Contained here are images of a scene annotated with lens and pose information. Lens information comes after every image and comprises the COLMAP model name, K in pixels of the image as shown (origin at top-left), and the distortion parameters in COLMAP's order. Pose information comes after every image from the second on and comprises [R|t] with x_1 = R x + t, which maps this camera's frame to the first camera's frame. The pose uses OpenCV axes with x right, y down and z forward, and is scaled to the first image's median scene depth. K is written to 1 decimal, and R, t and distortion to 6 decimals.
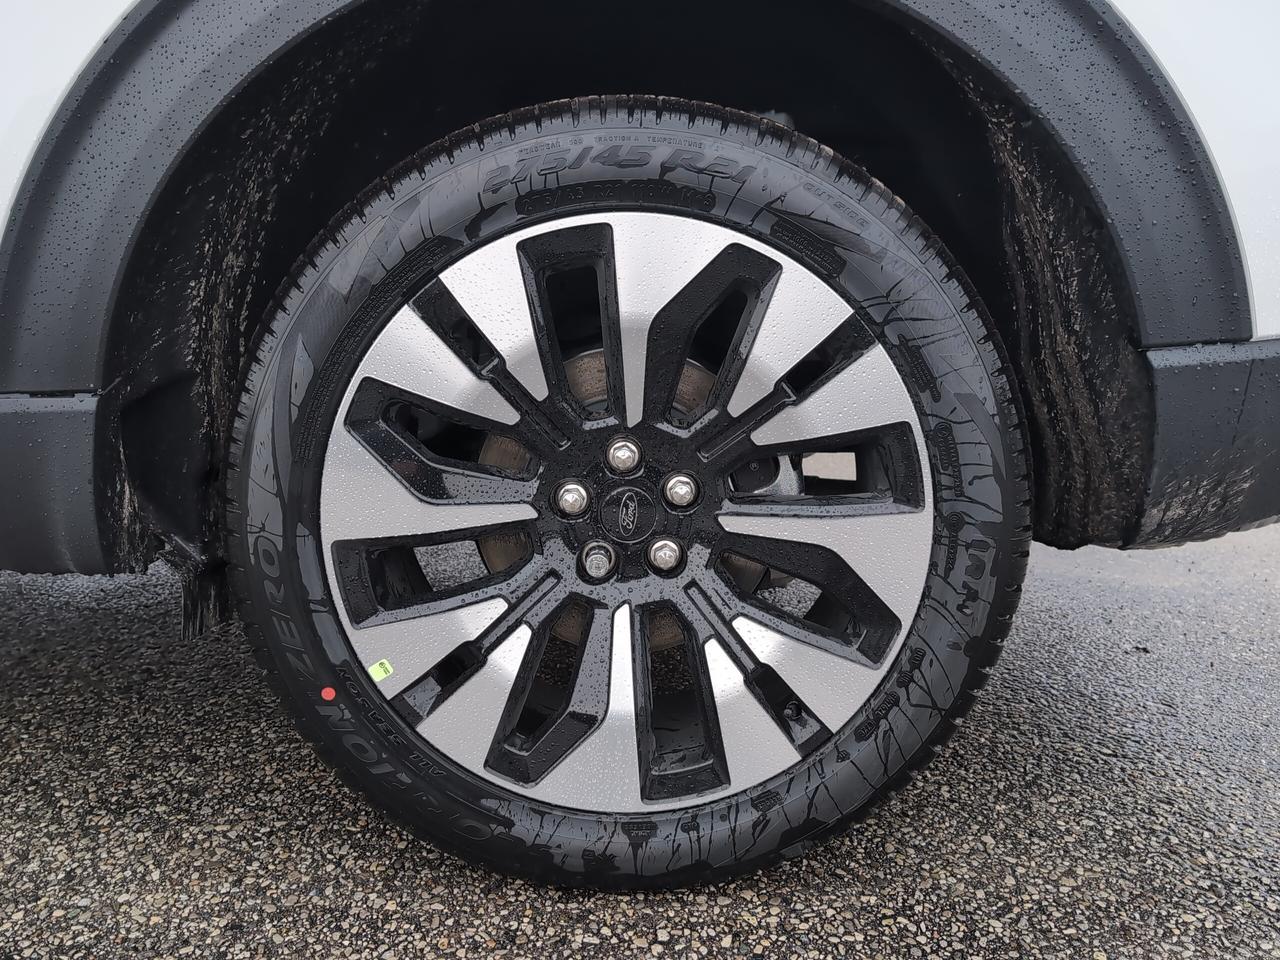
lens RADIAL K [[1101.3, 0, 638.9], [0, 1101.3, 479.5], [0, 0, 1]] dist [0.048988, -0.030067]
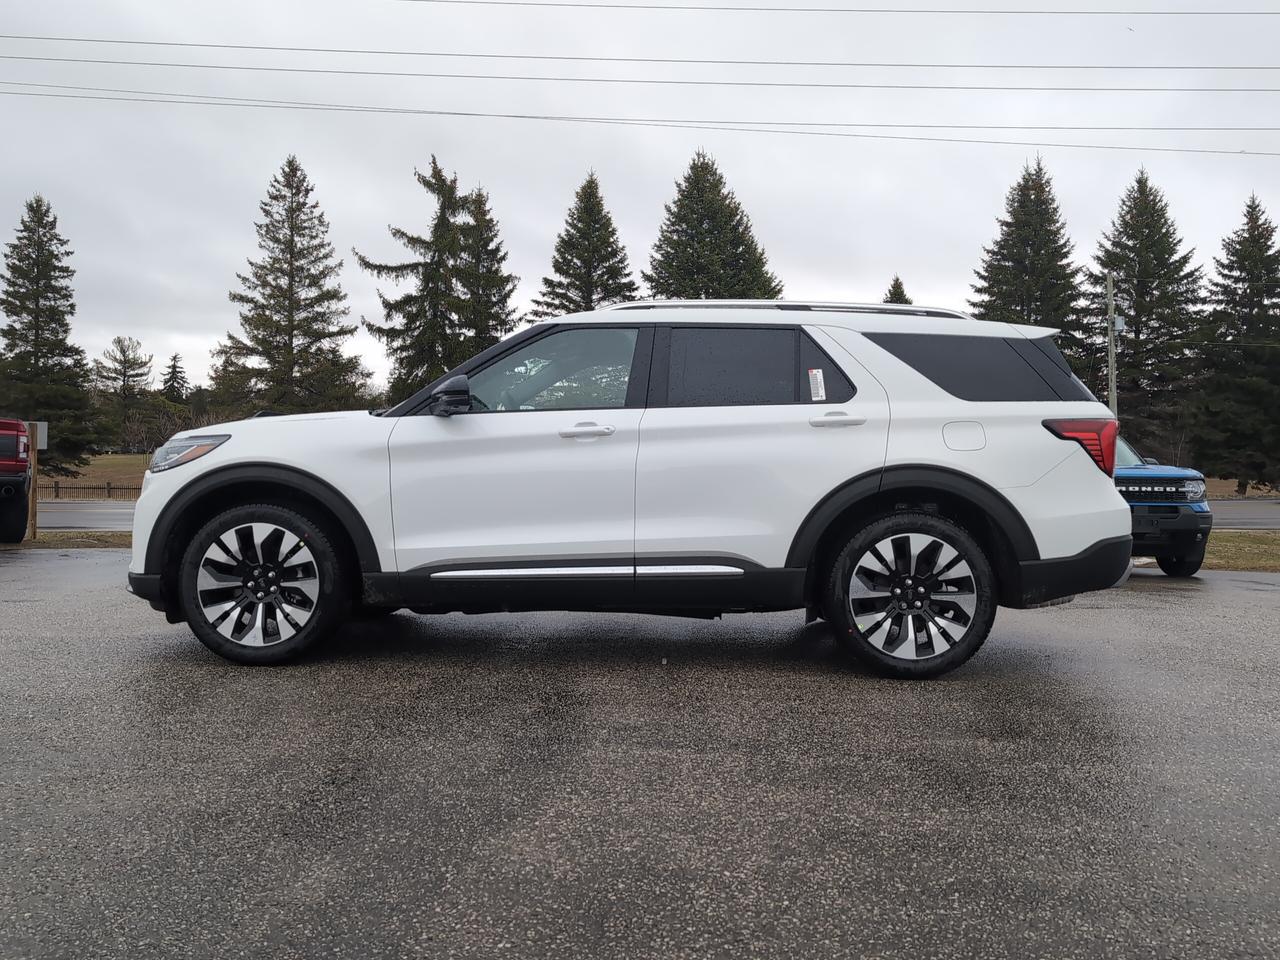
lens RADIAL K [[1101.3, 0, 635.5], [0, 1101.3, 478.7], [0, 0, 1]] dist [0.048988, -0.030067]
pose [[0.998553, 0.003658, -0.053647, -0.946749], [-0.013558, 0.982576, -0.185368, 0.440690], [0.052034, 0.185827, 0.981204, -3.845852]]
